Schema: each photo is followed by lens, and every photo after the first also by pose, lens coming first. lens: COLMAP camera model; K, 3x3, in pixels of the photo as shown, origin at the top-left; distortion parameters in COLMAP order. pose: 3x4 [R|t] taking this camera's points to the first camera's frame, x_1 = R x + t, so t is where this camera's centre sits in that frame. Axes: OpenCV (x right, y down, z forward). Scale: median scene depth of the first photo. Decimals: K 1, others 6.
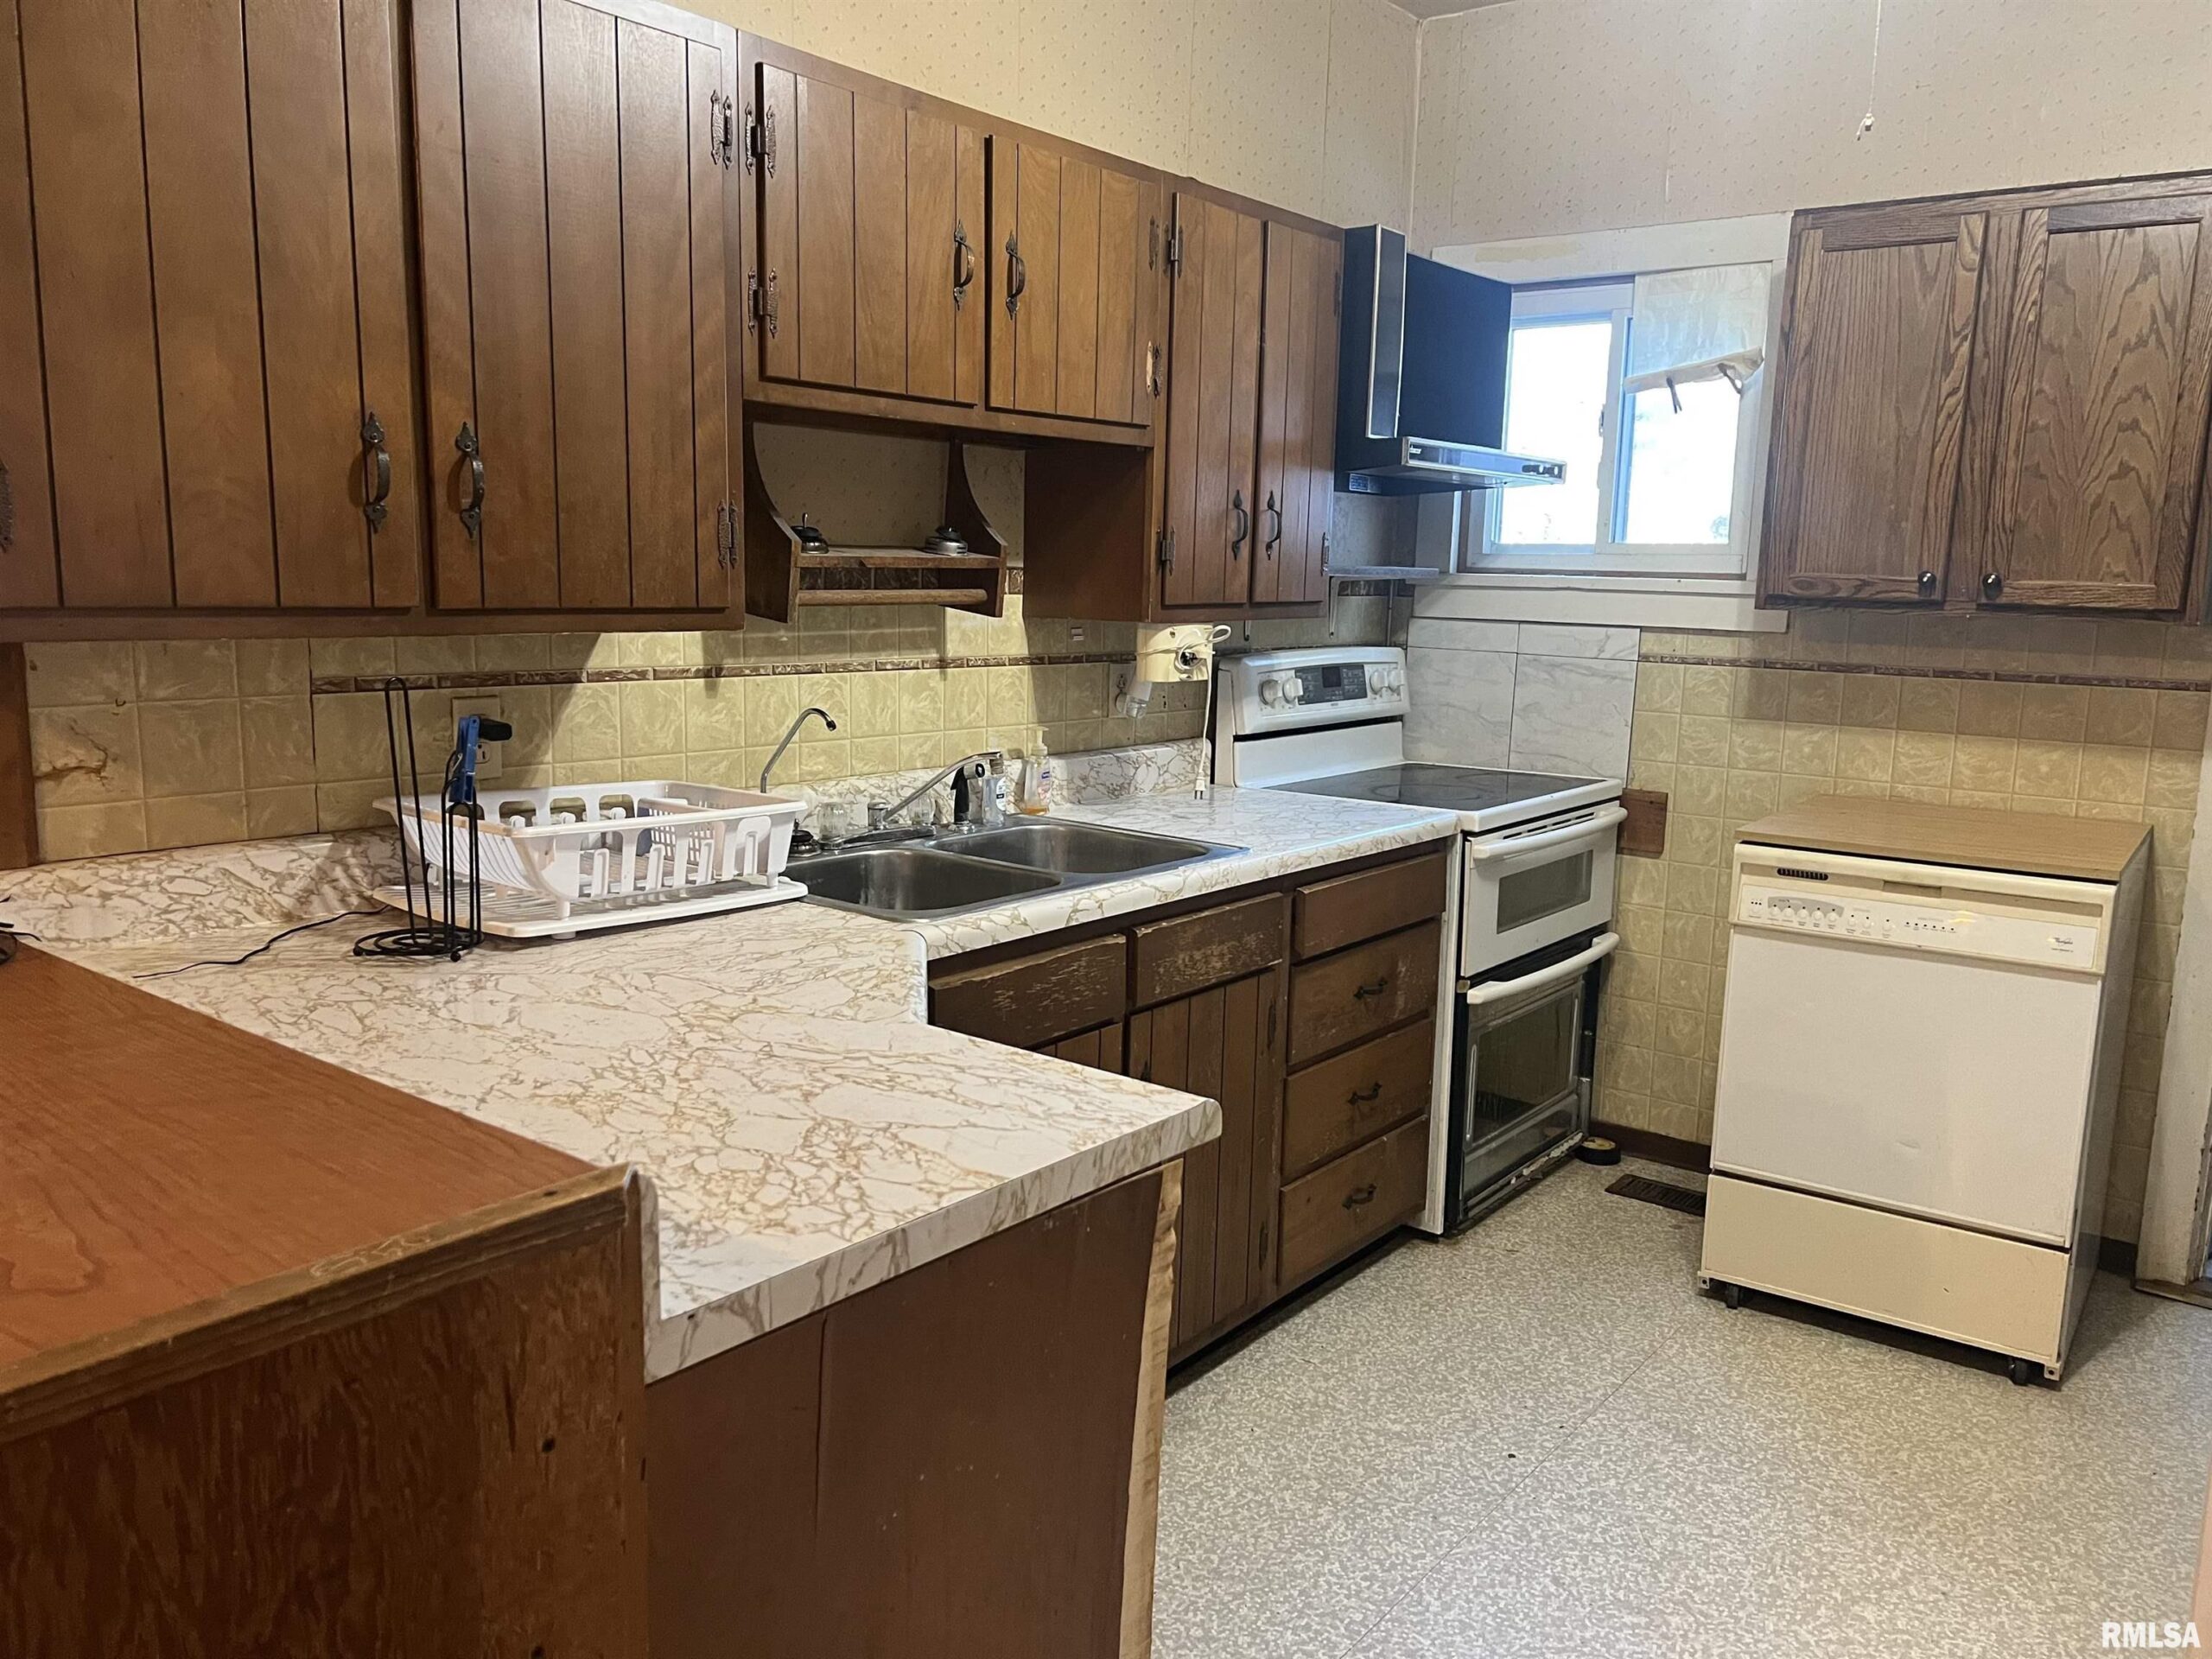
lens RADIAL K [[1682.4, 0, 1106.0], [0, 1682.4, 829.5], [0, 0, 1]] dist [0.029218, -0.008501]
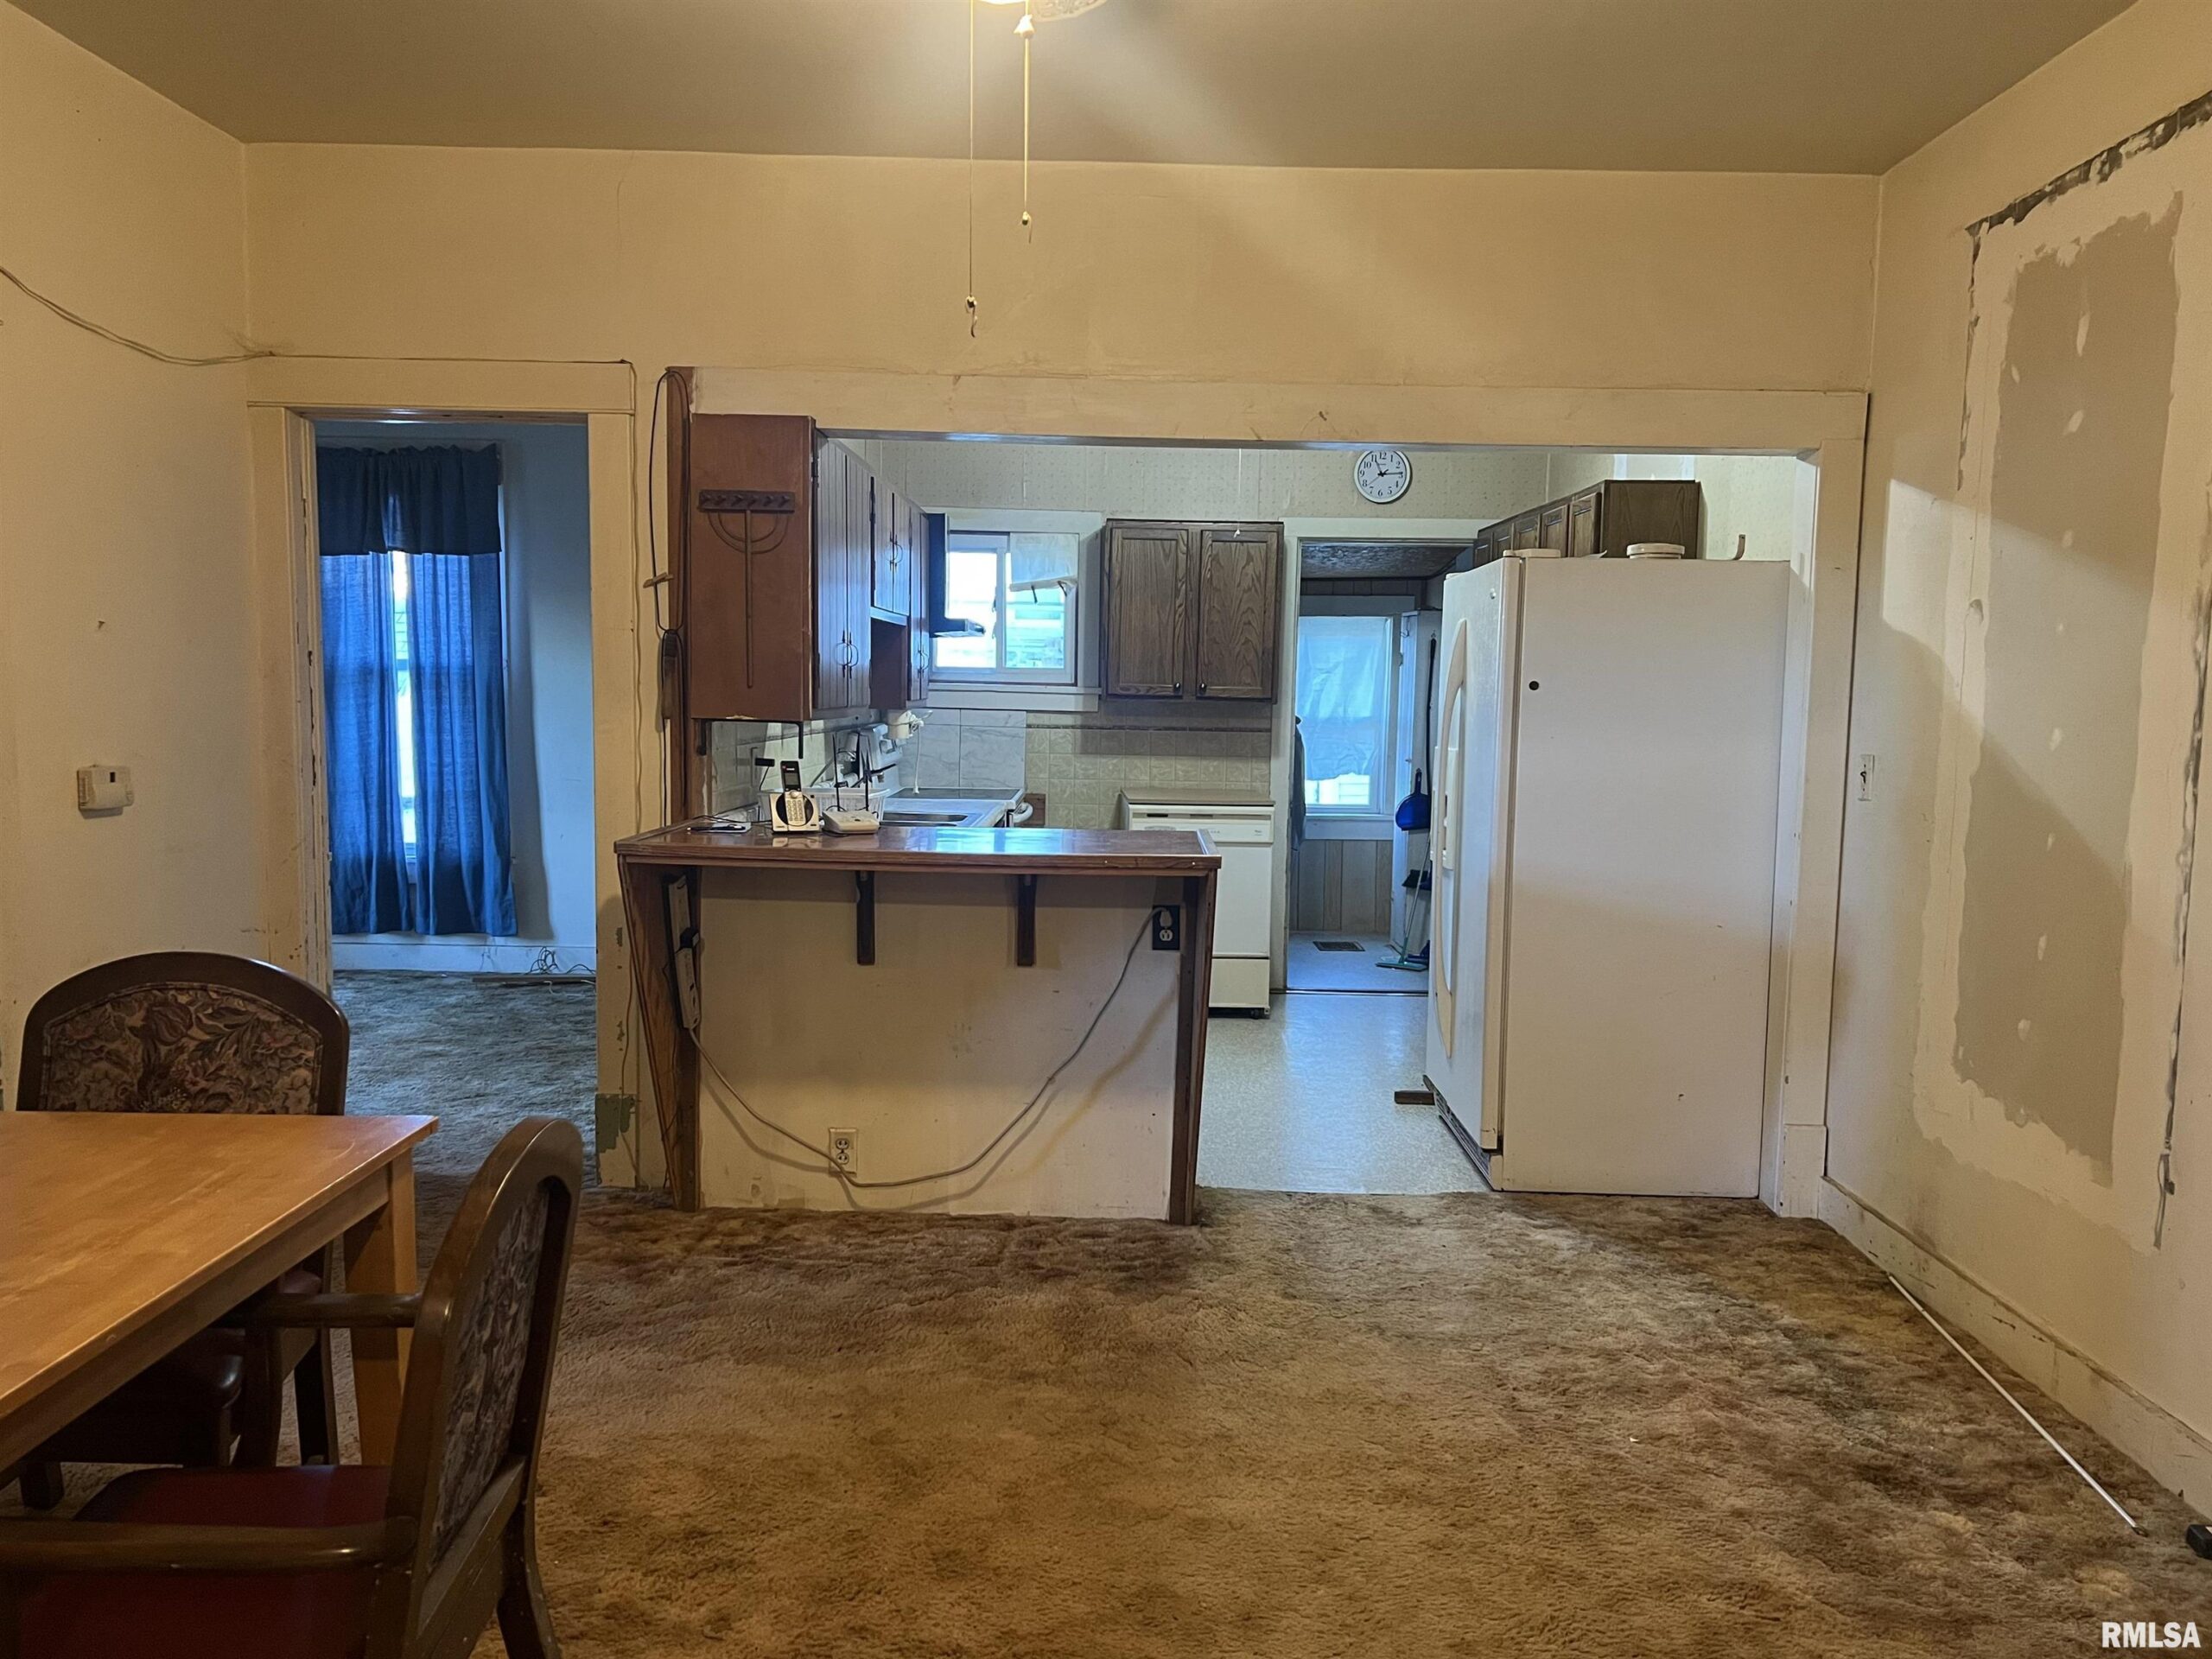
lens RADIAL K [[1646.6, 0, 1106.0], [0, 1646.6, 829.5], [0, 0, 1]] dist [0.035862, 0.001222]
pose [[0.795833, -0.062053, 0.602328, -0.808903], [0.095424, 0.995158, -0.023557, 0.075096], [-0.597949, 0.076224, 0.797901, -0.598105]]
